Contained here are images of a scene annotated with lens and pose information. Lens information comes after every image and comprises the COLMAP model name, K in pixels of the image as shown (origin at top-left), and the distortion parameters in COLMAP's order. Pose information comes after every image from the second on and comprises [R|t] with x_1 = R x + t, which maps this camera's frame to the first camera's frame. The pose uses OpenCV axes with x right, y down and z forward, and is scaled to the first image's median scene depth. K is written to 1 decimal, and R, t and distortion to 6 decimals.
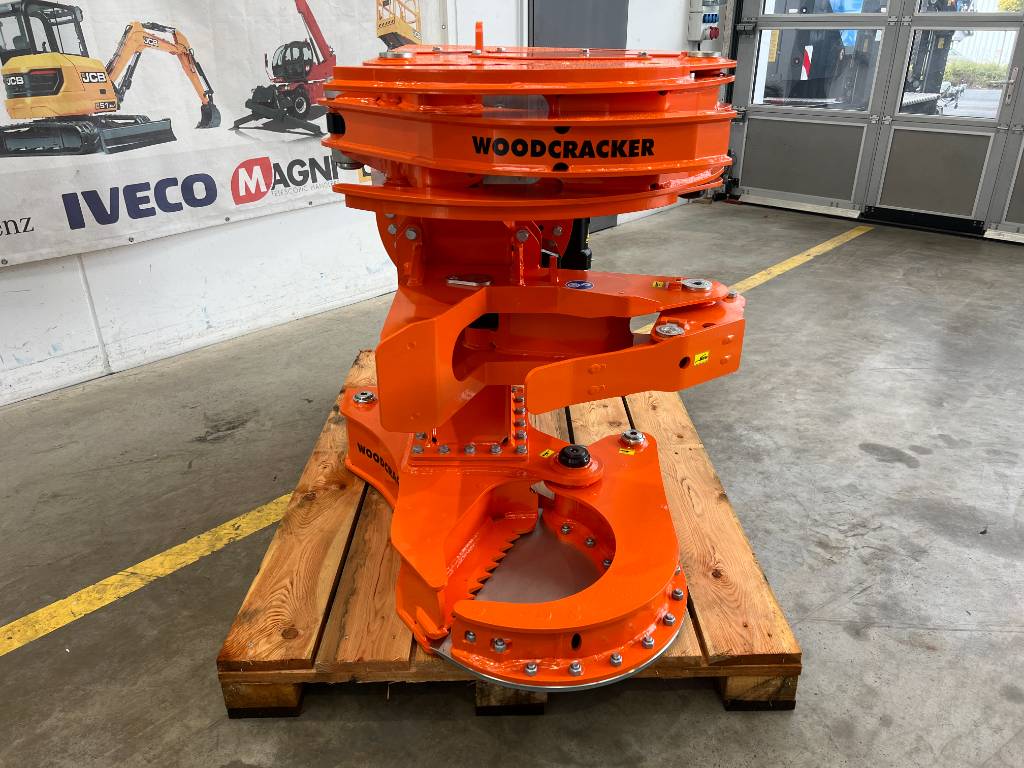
lens RADIAL K [[760.6, 0, 516.1], [0, 760.6, 385.1], [0, 0, 1]] dist [0.052661, -0.059123]
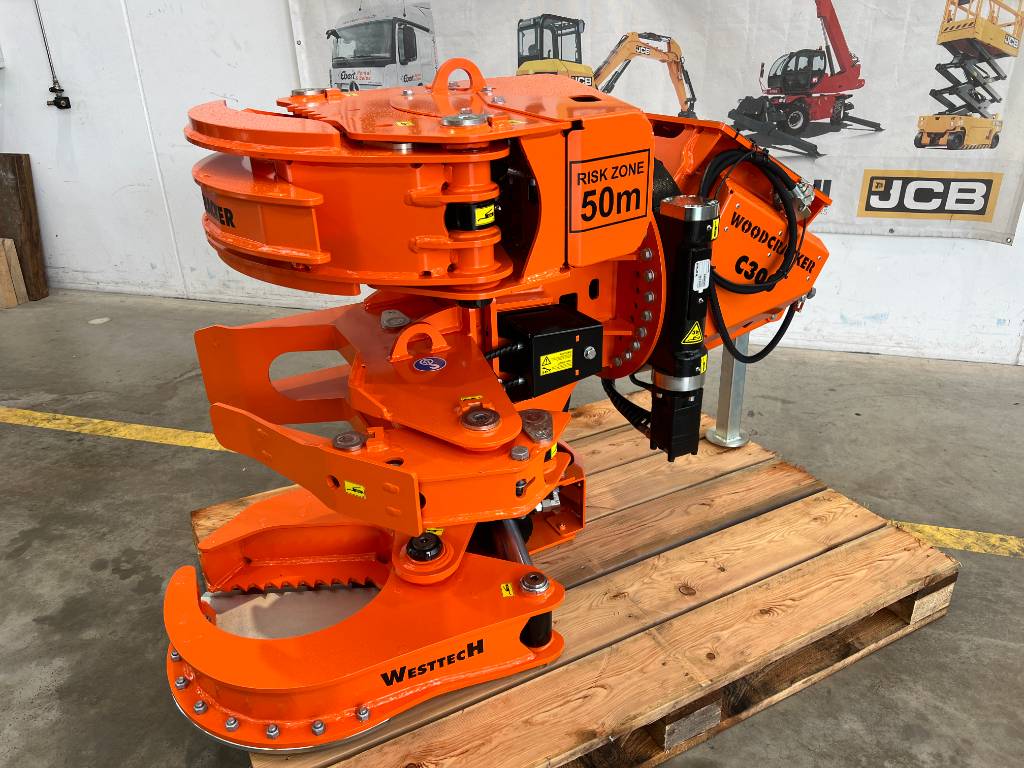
lens RADIAL K [[766.2, 0, 514.7], [0, 766.2, 384.8], [0, 0, 1]] dist [0.040787, -0.045359]
pose [[0.458931, 0.376896, -0.804569, 0.470819], [-0.359942, 0.906794, 0.219470, -0.189176], [0.812295, 0.188876, 0.551817, 0.339036]]
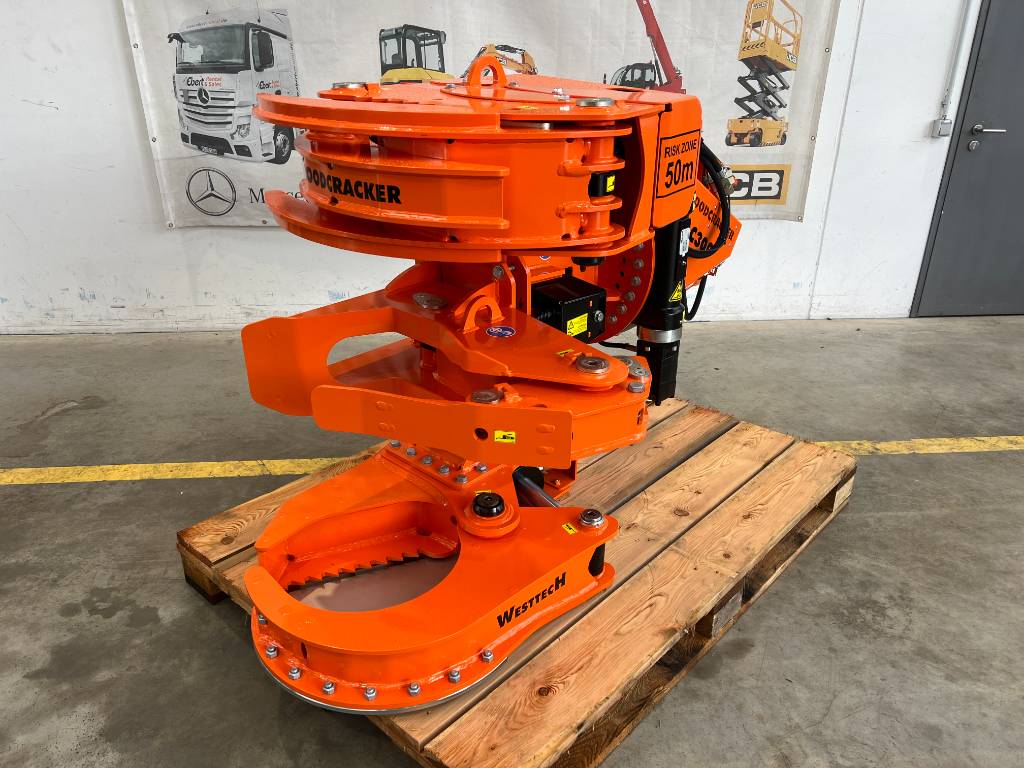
lens RADIAL K [[761.2, 0, 517.5], [0, 761.2, 389.2], [0, 0, 1]] dist [0.047725, -0.054451]
pose [[0.731459, 0.292603, -0.615915, 0.398116], [-0.297419, 0.949708, 0.097964, -0.091451], [0.613604, 0.111529, 0.781698, 0.154880]]
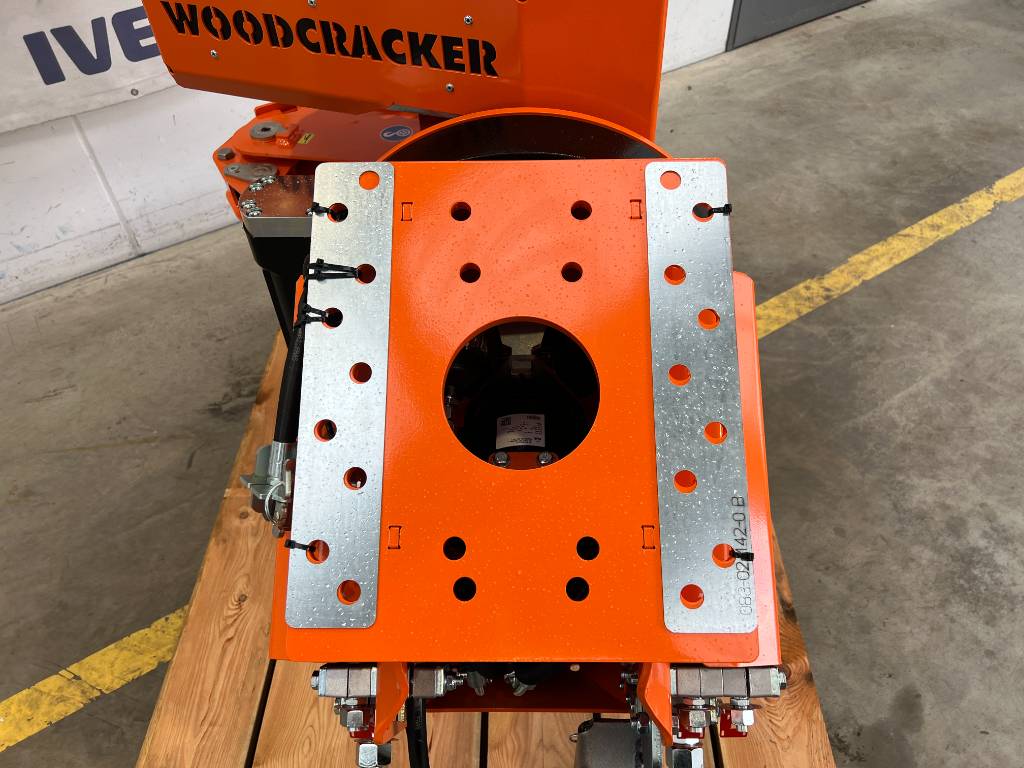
lens RADIAL K [[768.7, 0, 519.3], [0, 768.7, 387.4], [0, 0, 1]] dist [0.041943, -0.054691]
pose [[0.969280, 0.166473, -0.181063, 0.019235], [-0.085662, 0.918535, 0.385946, -0.246508], [0.230562, -0.358580, 0.904578, 0.338988]]
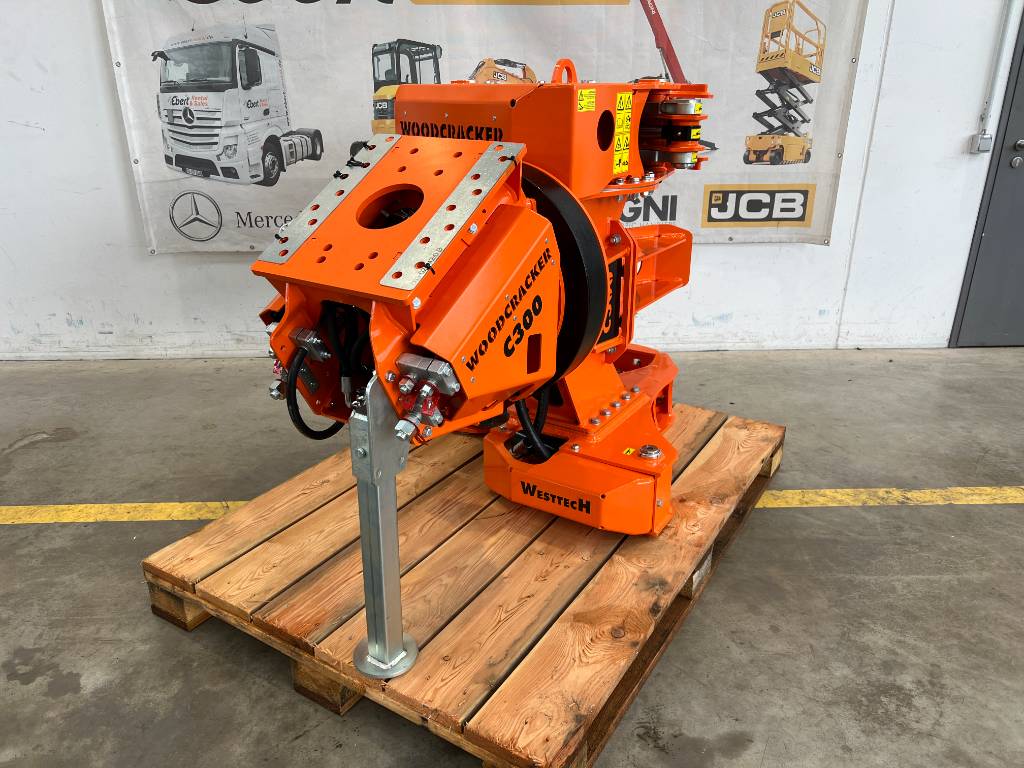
lens RADIAL K [[761.2, 0, 517.5], [0, 761.2, 389.2], [0, 0, 1]] dist [0.047725, -0.054451]
pose [[0.698955, 0.281336, -0.657504, 0.382889], [-0.301749, 0.949544, 0.085523, -0.117102], [0.648389, 0.138625, 0.748582, 0.246619]]
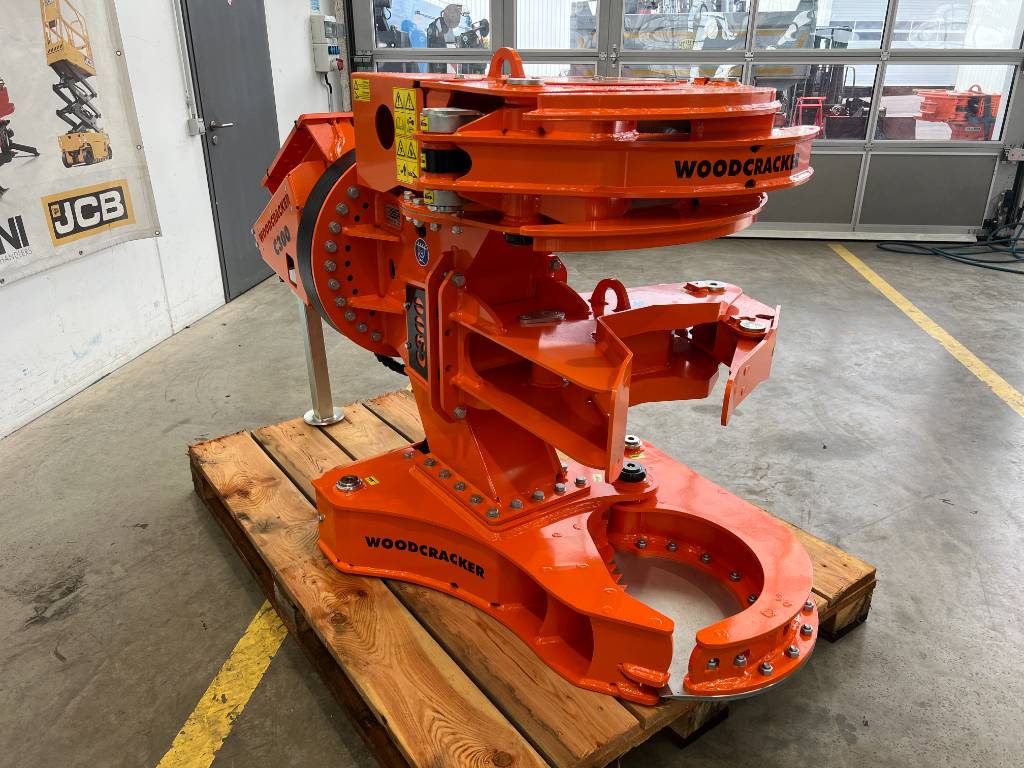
lens RADIAL K [[761.2, 0, 517.5], [0, 761.2, 389.2], [0, 0, 1]] dist [0.047725, -0.054451]
pose [[0.816046, -0.219934, 0.534507, -0.343729], [0.236813, 0.970815, 0.037913, -0.053126], [-0.527246, 0.095640, 0.844313, 0.128496]]
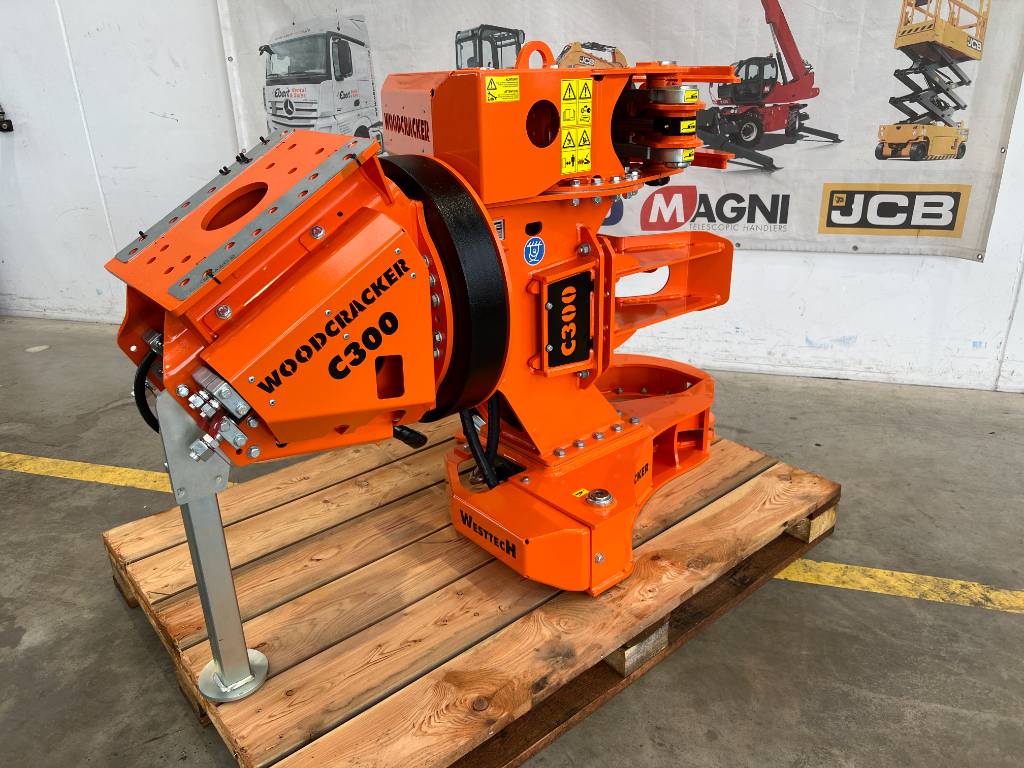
lens RADIAL K [[770.4, 0, 512.0], [0, 770.4, 384.0], [0, 0, 1]] dist [0.013492, -0.006750]
pose [[0.444578, 0.344273, -0.826938, 0.460611], [-0.352545, 0.915931, 0.191788, -0.209377], [0.823446, 0.206268, 0.528574, 0.452950]]
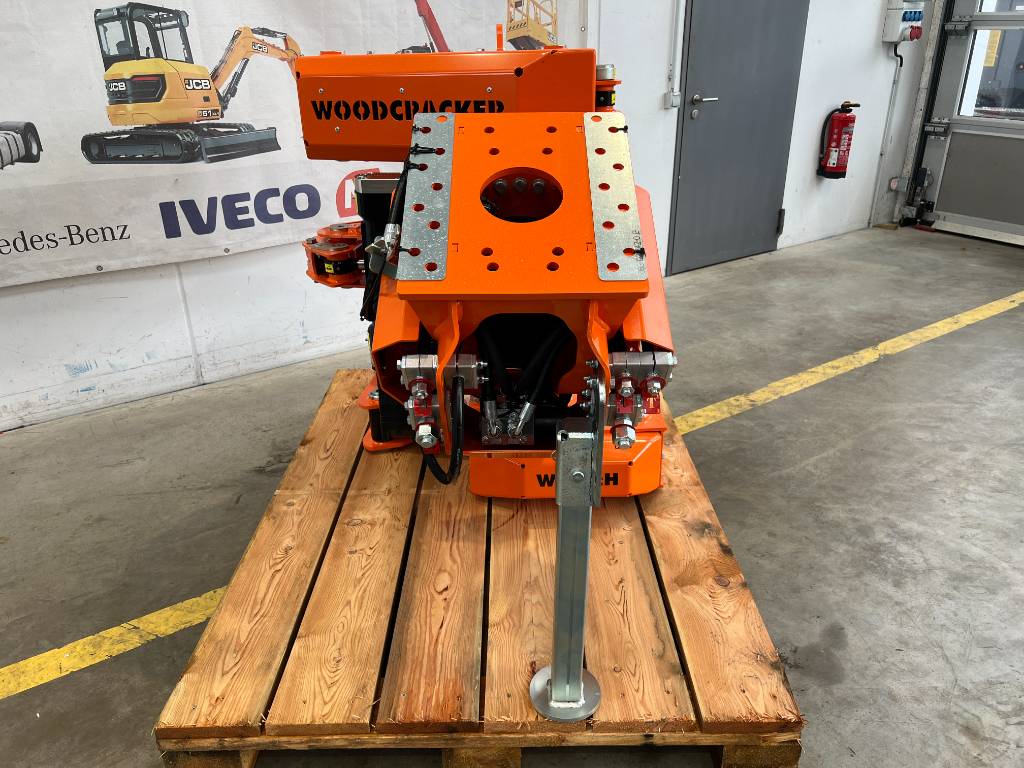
lens RADIAL K [[764.3, 0, 514.9], [0, 764.3, 380.8], [0, 0, 1]] dist [0.038799, -0.041666]
pose [[0.973137, 0.088851, -0.212390, 0.074002], [-0.090656, 0.995881, 0.001243, -0.060353], [0.211625, 0.018045, 0.977184, 0.132069]]
